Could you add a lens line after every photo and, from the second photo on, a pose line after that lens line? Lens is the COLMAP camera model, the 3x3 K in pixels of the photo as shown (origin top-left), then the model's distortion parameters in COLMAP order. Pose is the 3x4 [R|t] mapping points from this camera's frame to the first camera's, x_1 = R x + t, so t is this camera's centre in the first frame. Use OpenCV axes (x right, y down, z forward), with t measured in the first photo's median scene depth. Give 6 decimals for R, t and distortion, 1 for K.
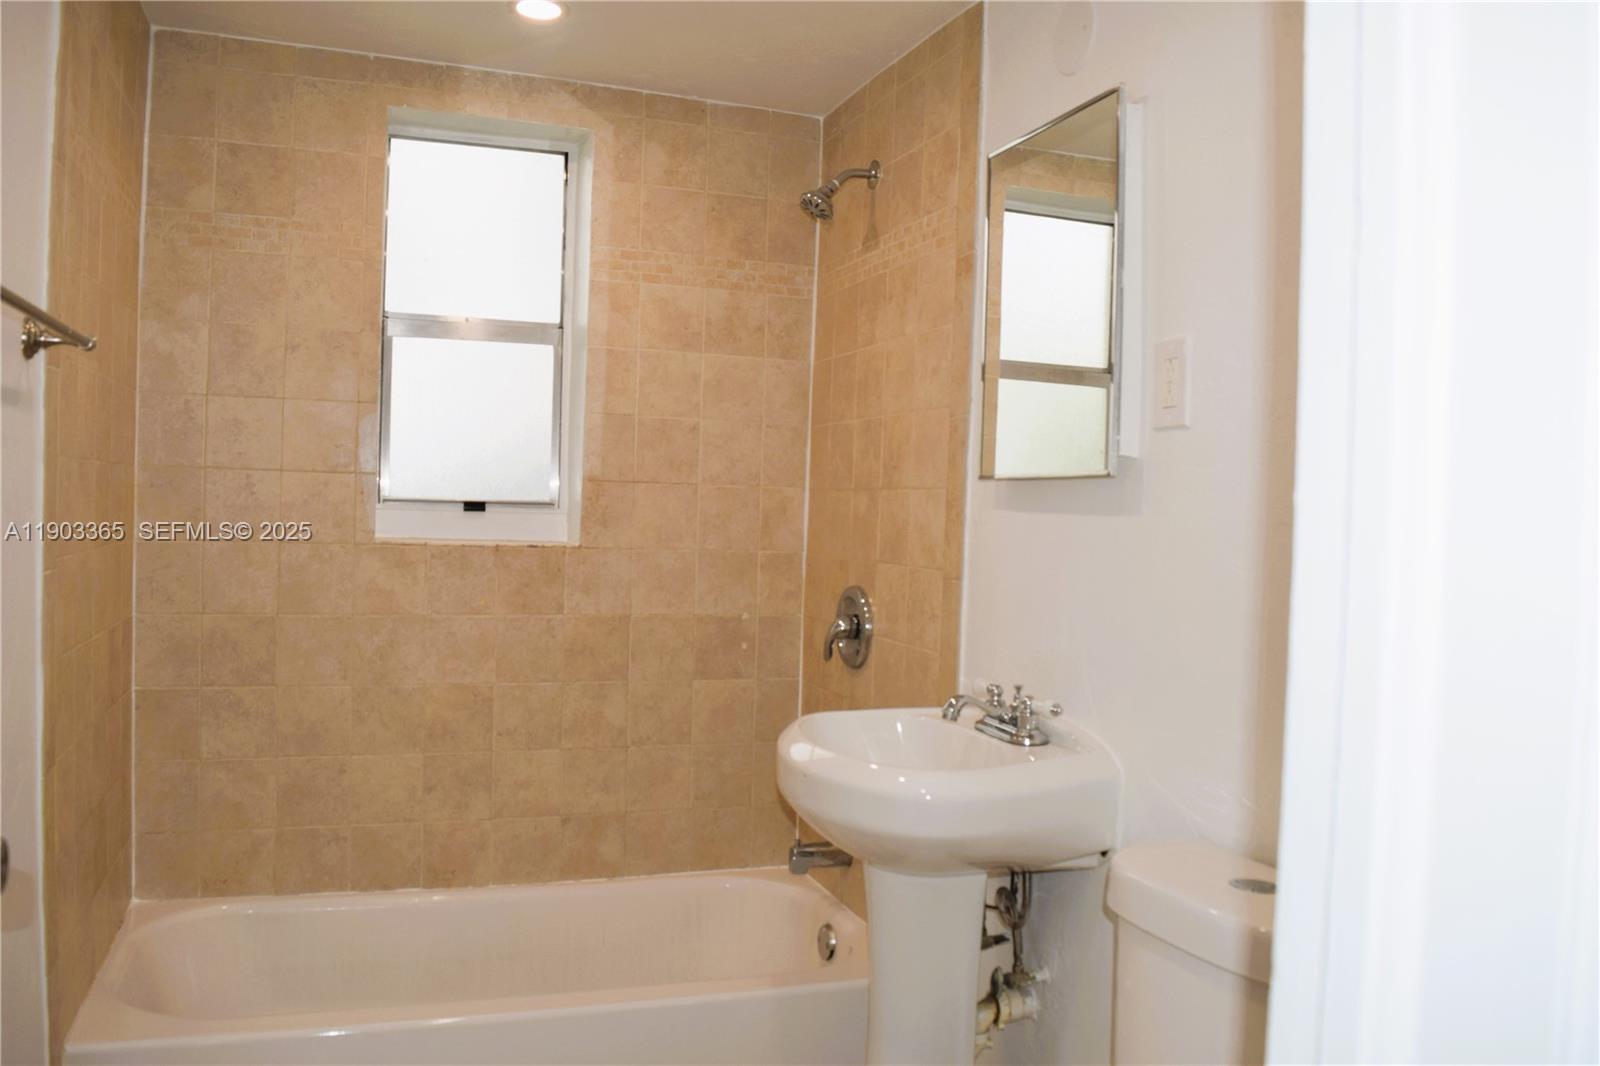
lens RADIAL K [[1256.2, 0, 800.0], [0, 1256.2, 533.0], [0, 0, 1]] dist [-0.088031, 0.004462]
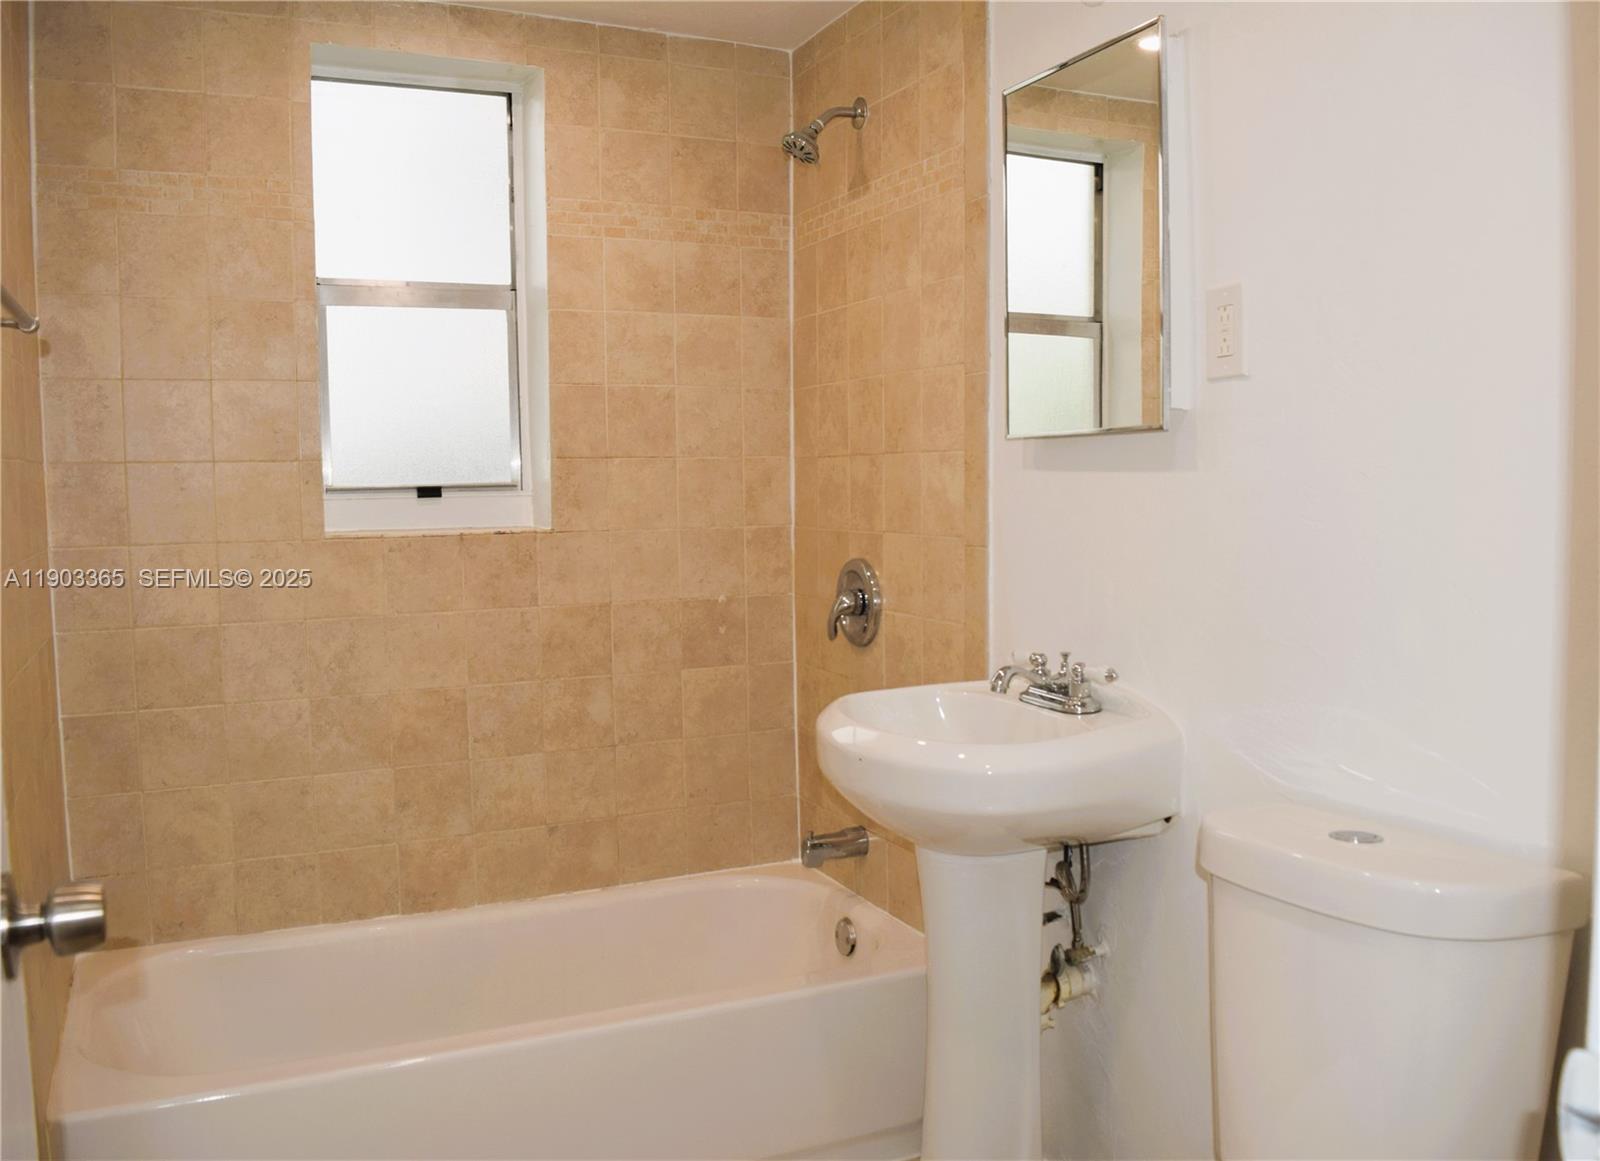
lens RADIAL K [[1385.3, 0, 800.0], [0, 1385.3, 580.5], [0, 0, 1]] dist [-0.085846, 0.012915]
pose [[0.992946, -0.050878, 0.107100, -0.110815], [0.045013, 0.997389, 0.056479, -0.001875], [-0.109694, -0.051260, 0.992643, -0.020561]]
